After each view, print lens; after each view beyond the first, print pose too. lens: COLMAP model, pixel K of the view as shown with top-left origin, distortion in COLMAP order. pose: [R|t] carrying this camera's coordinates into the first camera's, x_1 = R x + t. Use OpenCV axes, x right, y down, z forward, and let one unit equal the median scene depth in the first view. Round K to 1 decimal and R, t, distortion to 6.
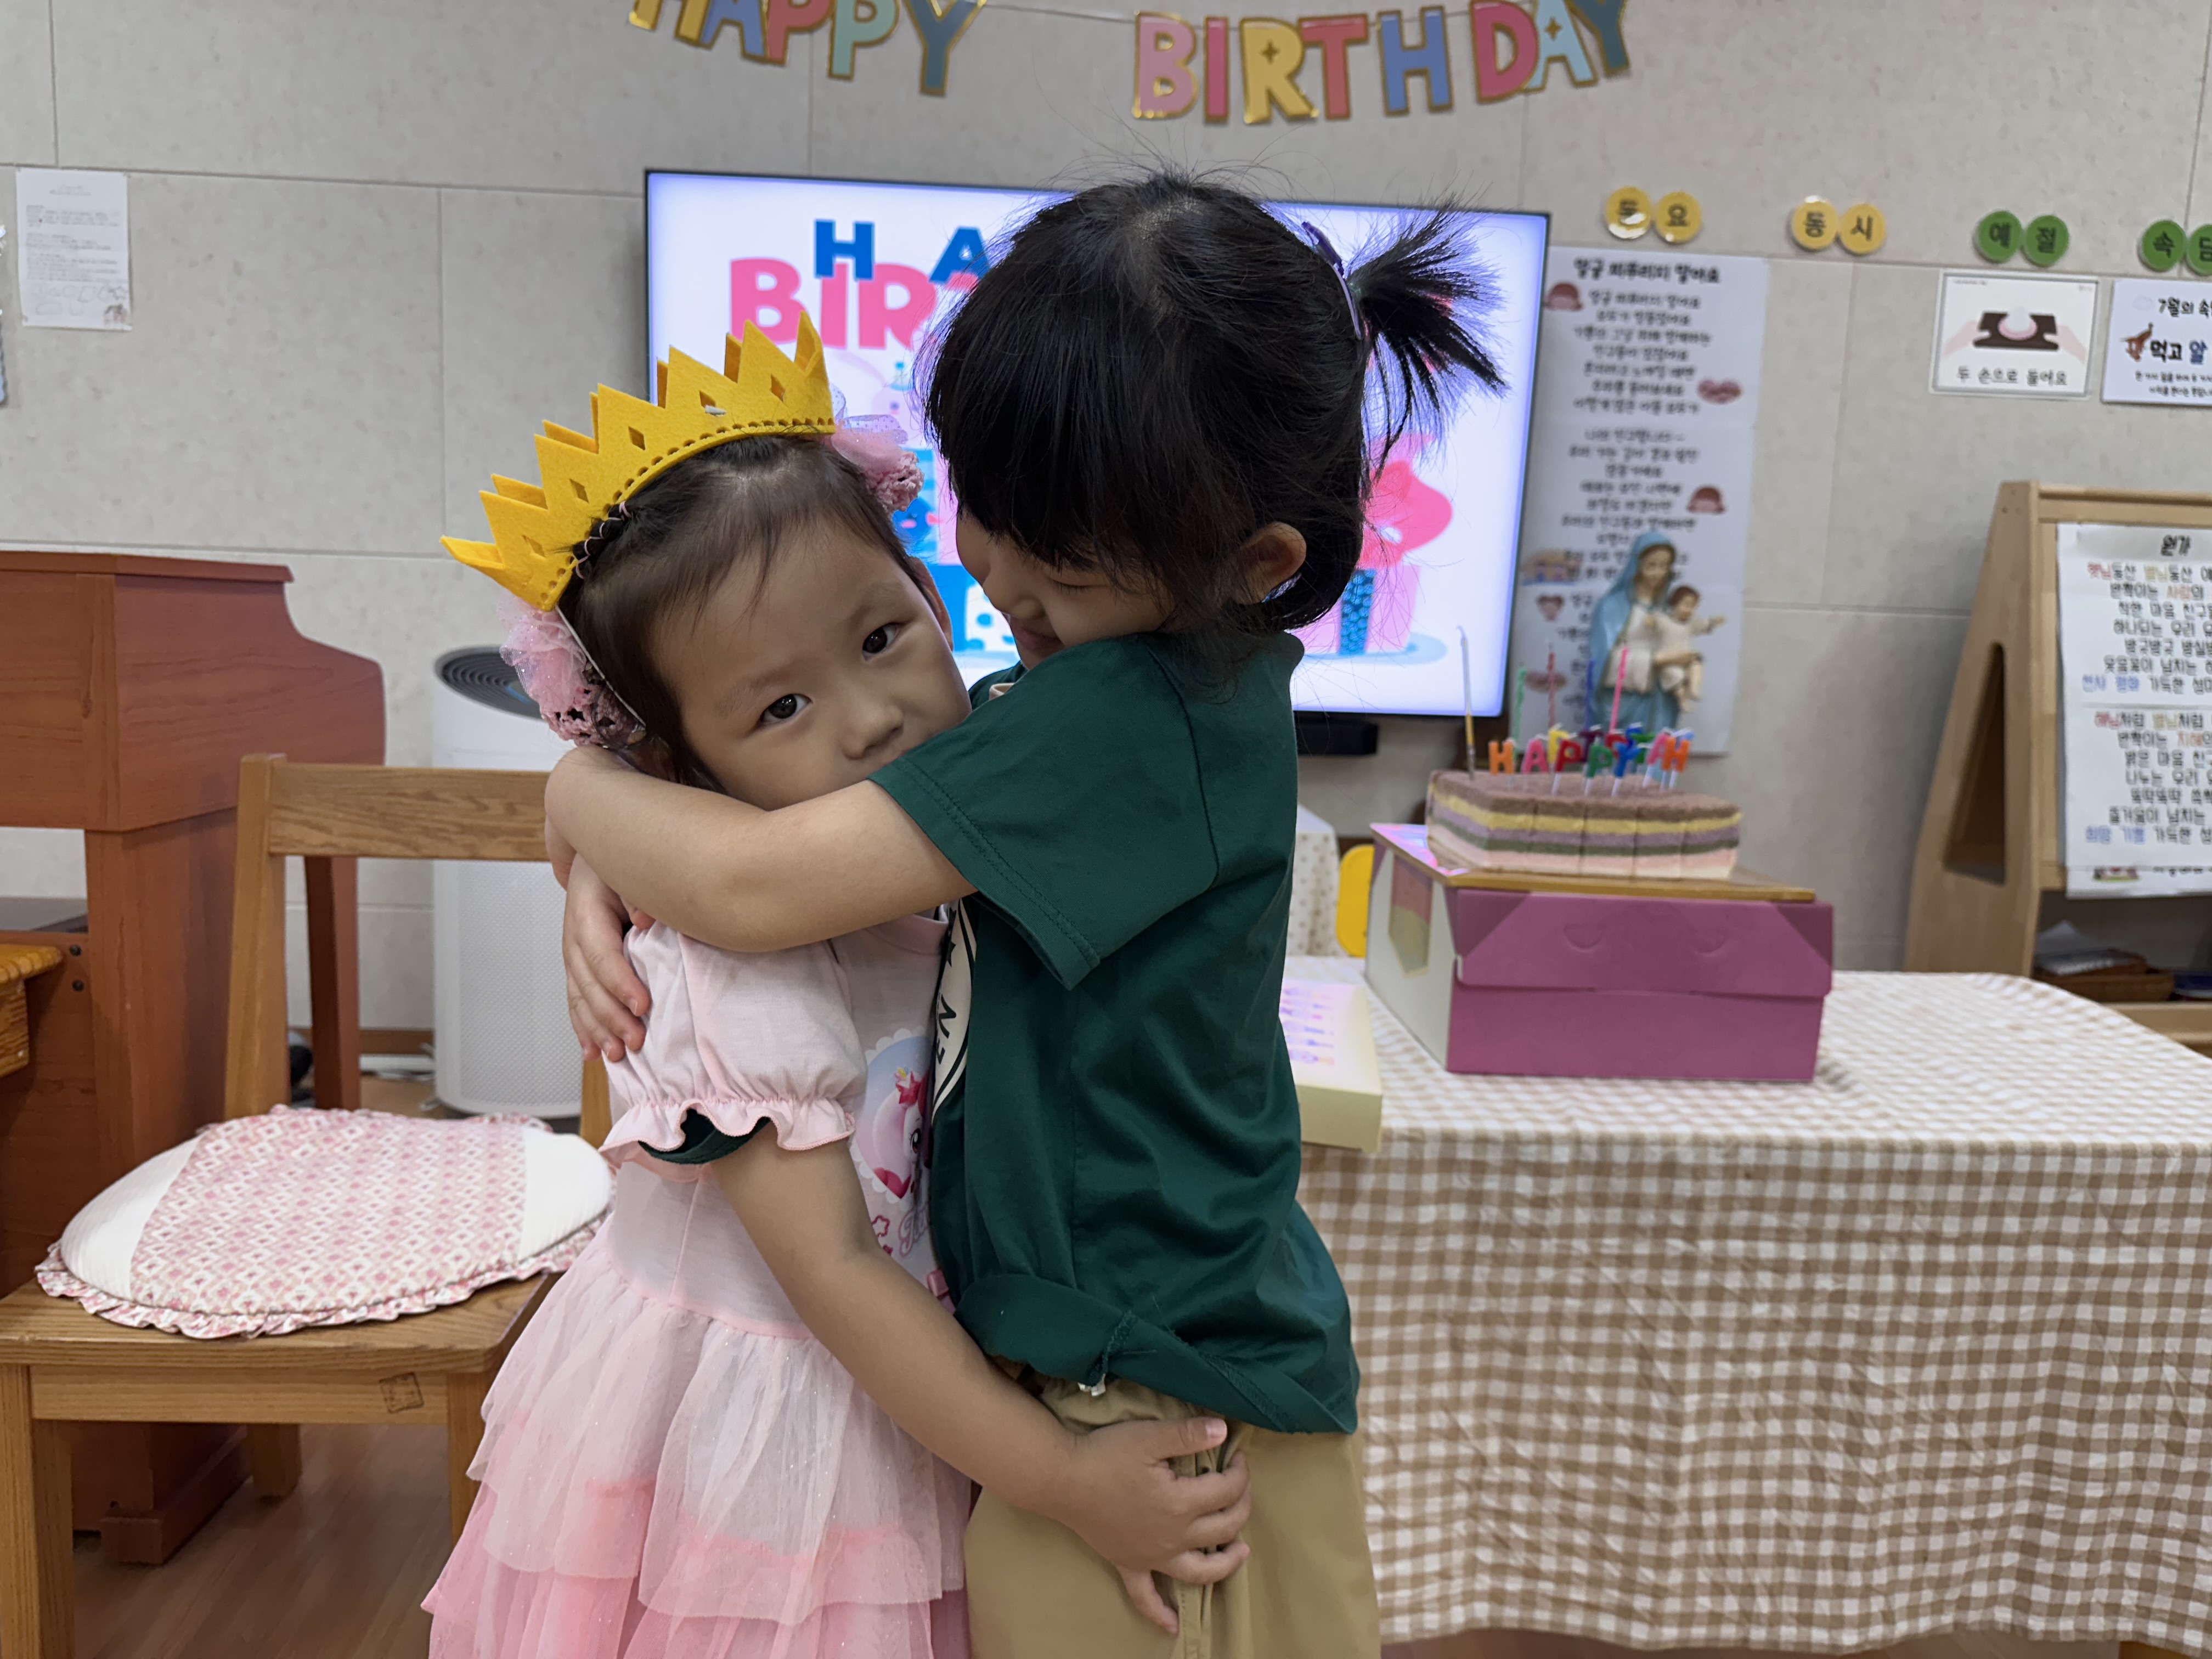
lens RADIAL K [[1571.2, 0, 1101.8], [0, 1571.2, 818.5], [0, 0, 1]] dist [-0.007272, -0.006843]
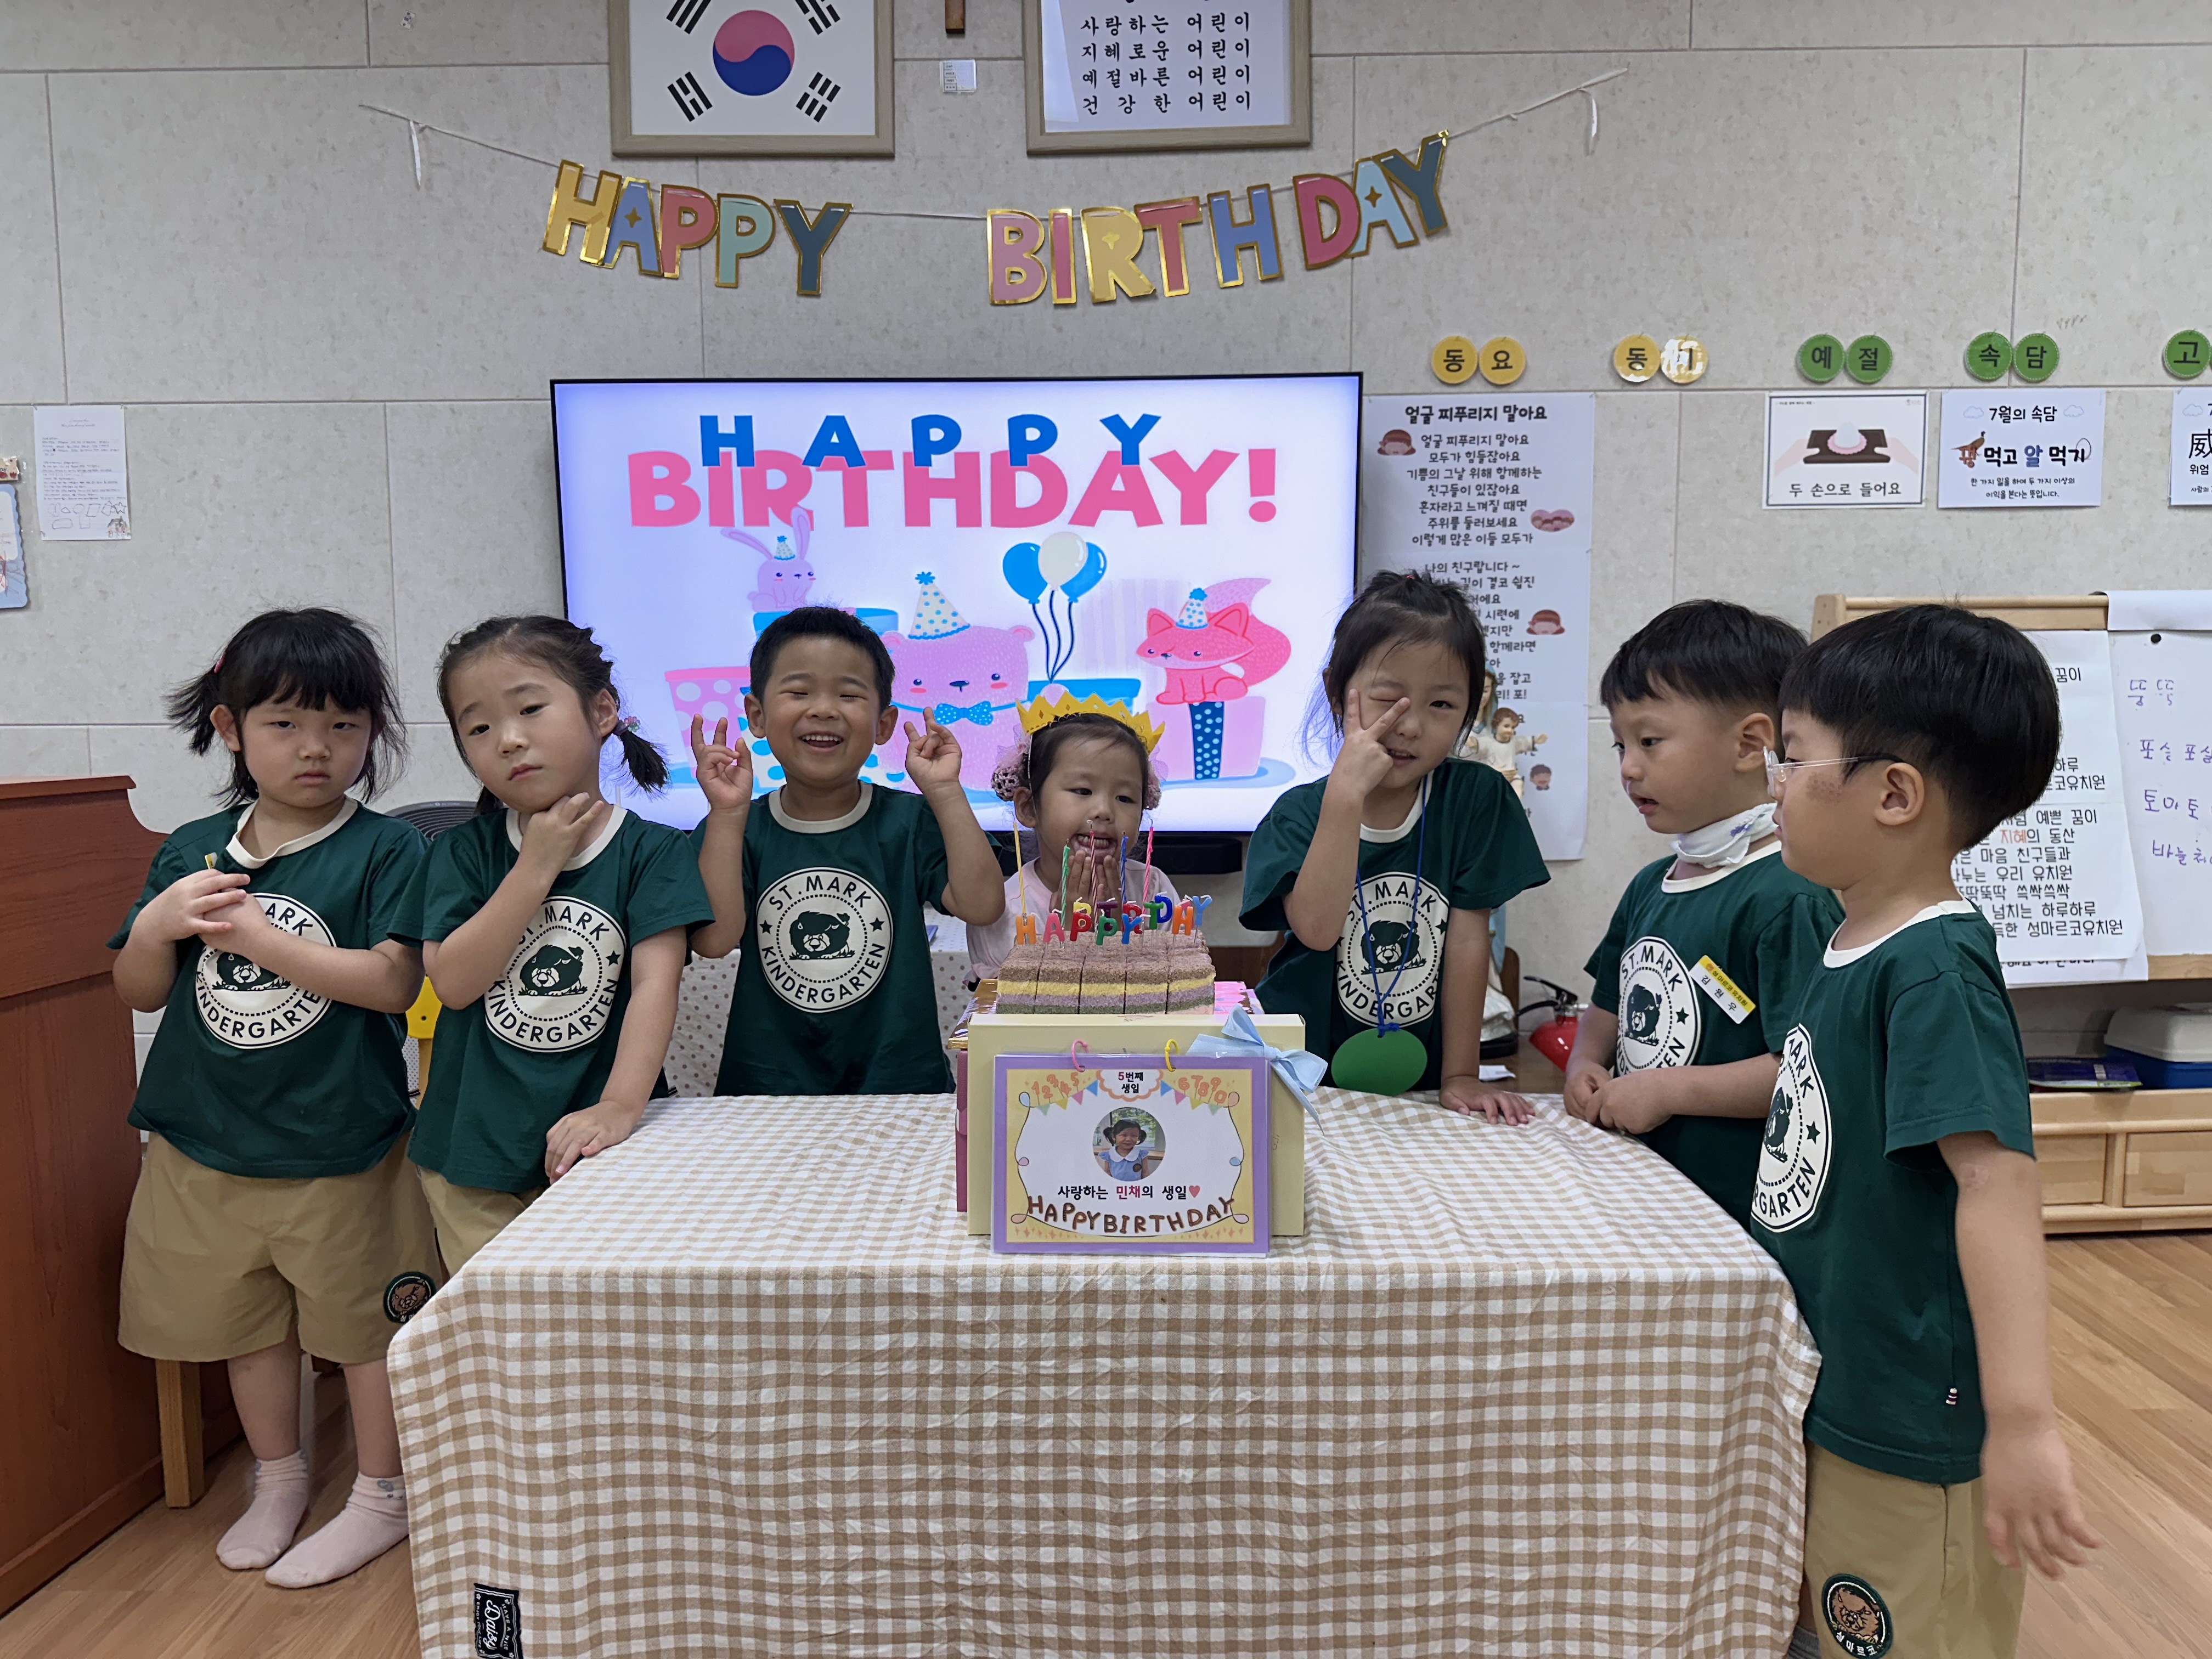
lens RADIAL K [[1522.8, 0, 1107.9], [0, 1522.8, 837.0], [0, 0, 1]] dist [0.038028, -0.052704]
pose [[0.995689, -0.031648, -0.087183, 0.189443], [0.028390, 0.998861, -0.038362, -0.028513], [0.088298, 0.035722, 0.995453, -0.055604]]
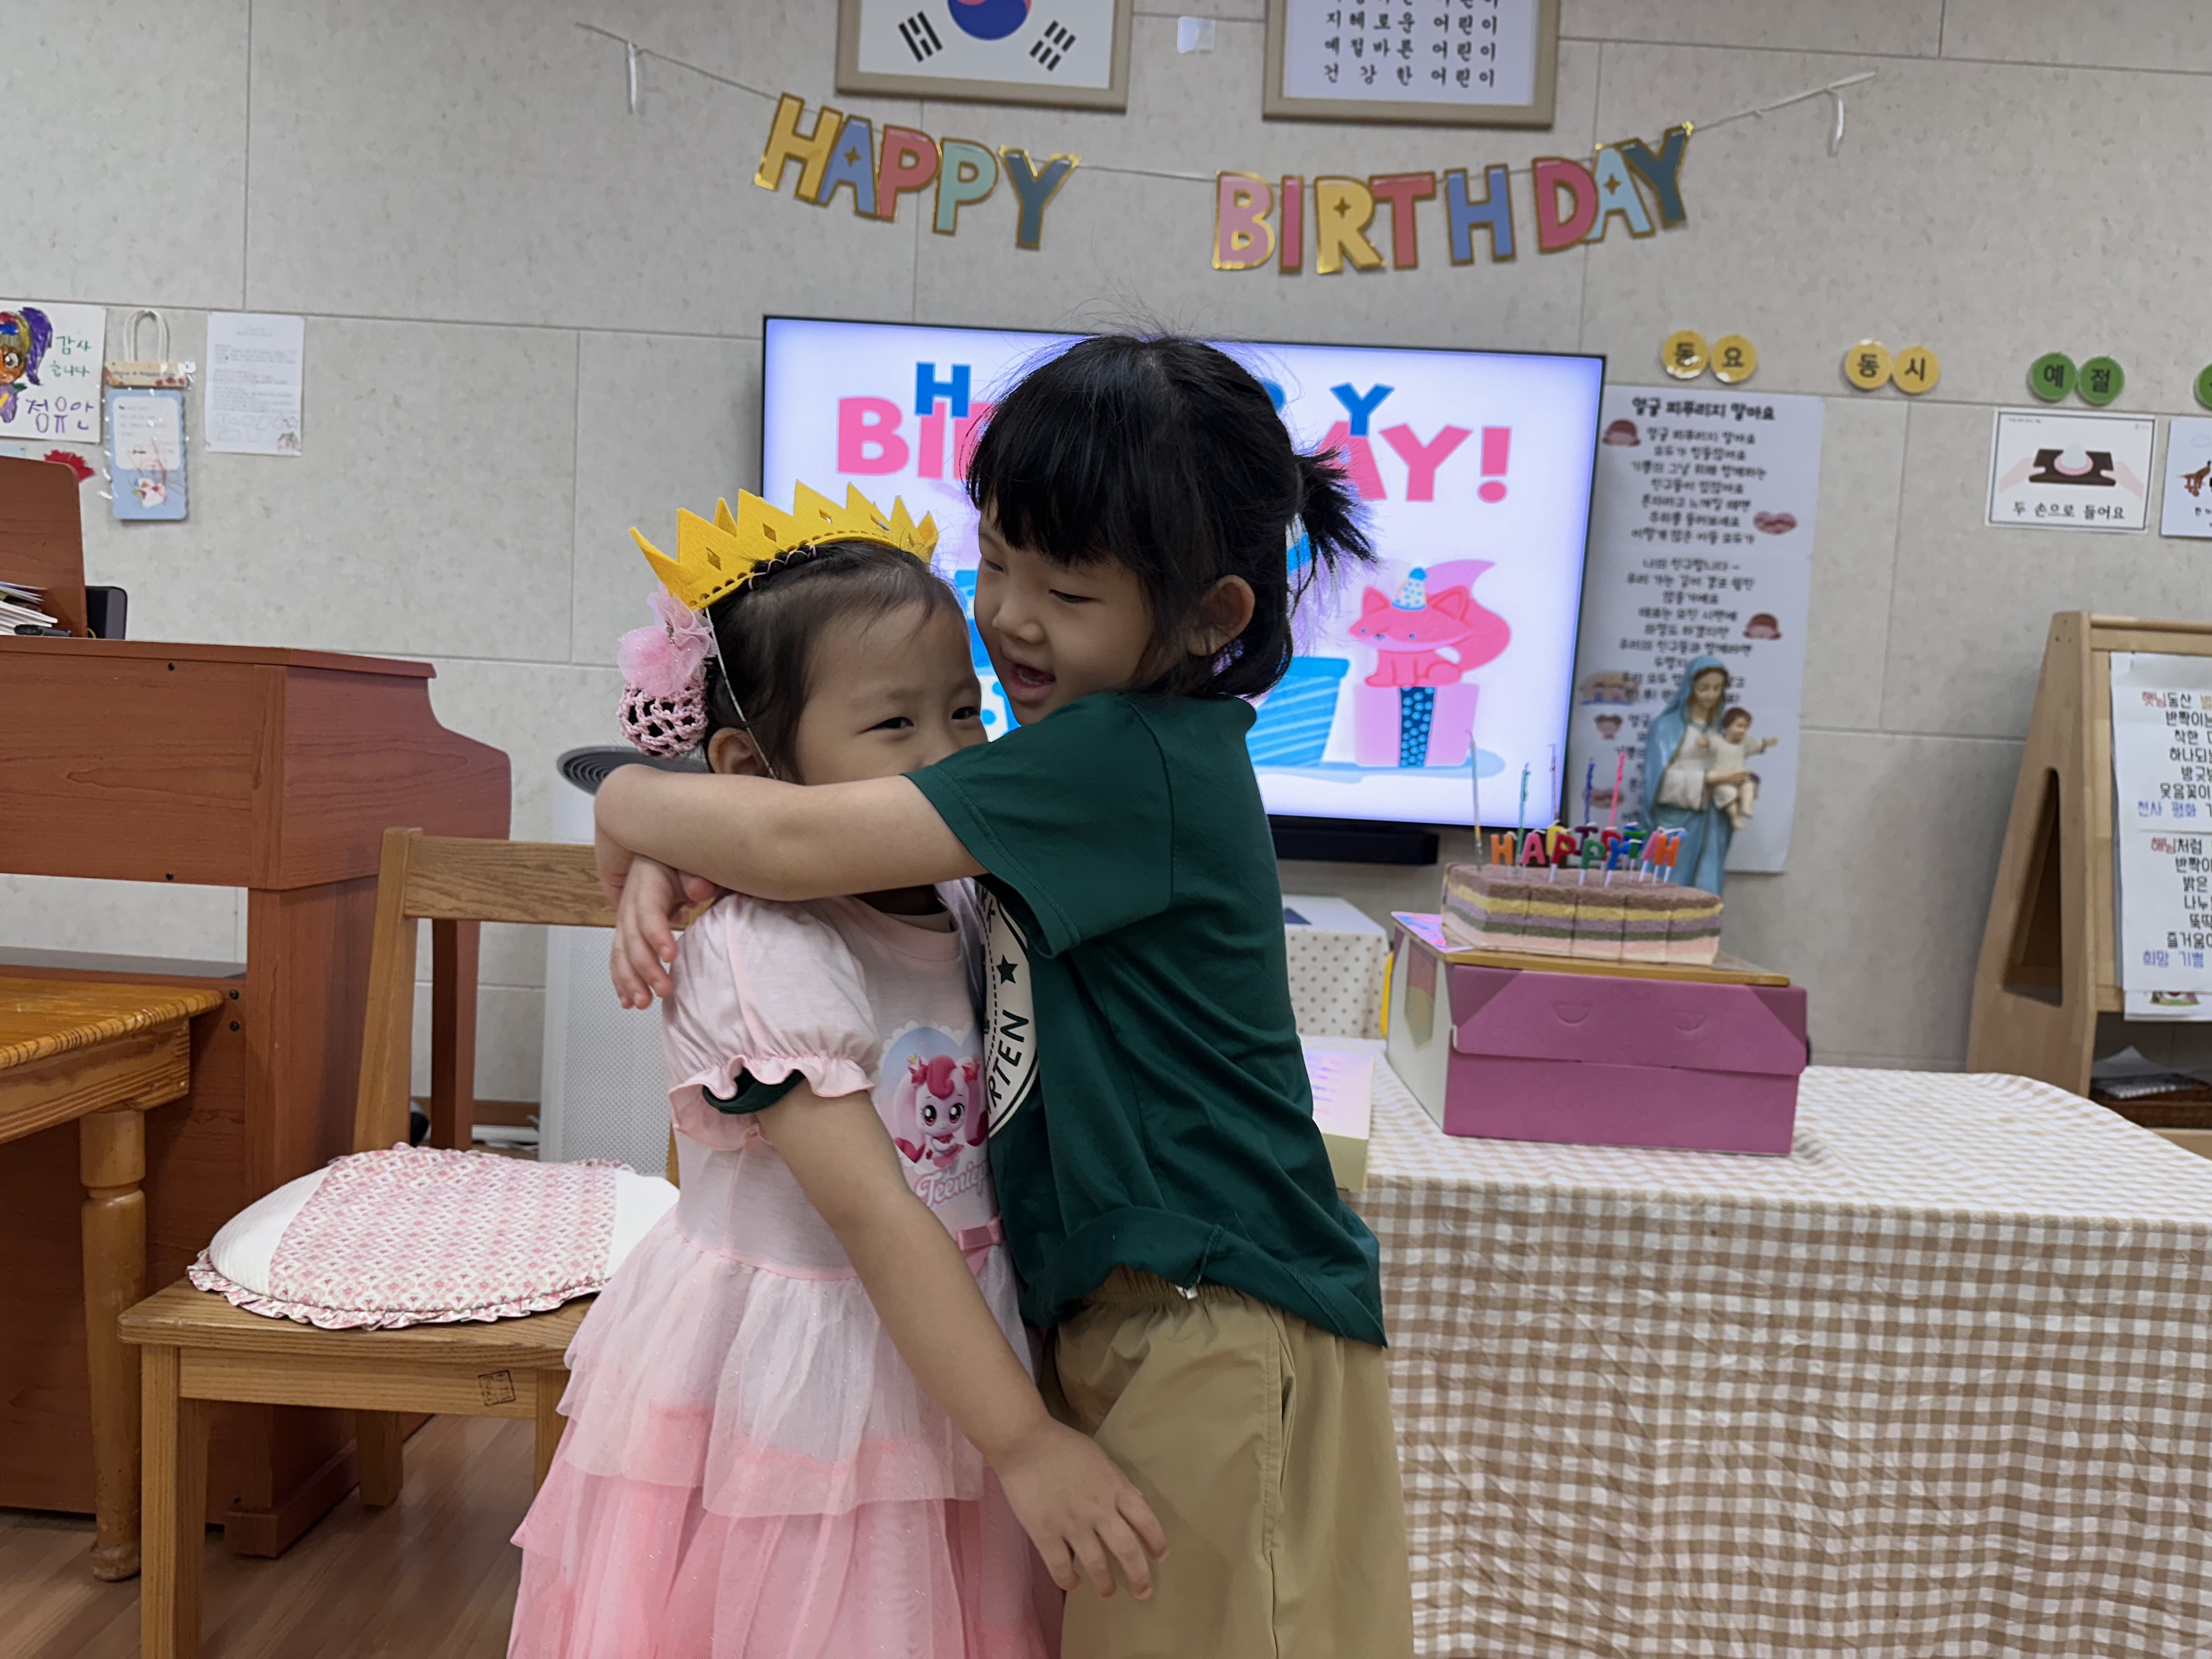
lens RADIAL K [[1566.3, 0, 1101.0], [0, 1566.3, 837.4], [0, 0, 1]] dist [-0.003574, -0.005774]
pose [[0.997745, 0.021137, -0.063697, 0.020346], [-0.025226, 0.997626, -0.064079, 0.013681], [0.062191, 0.065541, 0.995910, -0.048840]]
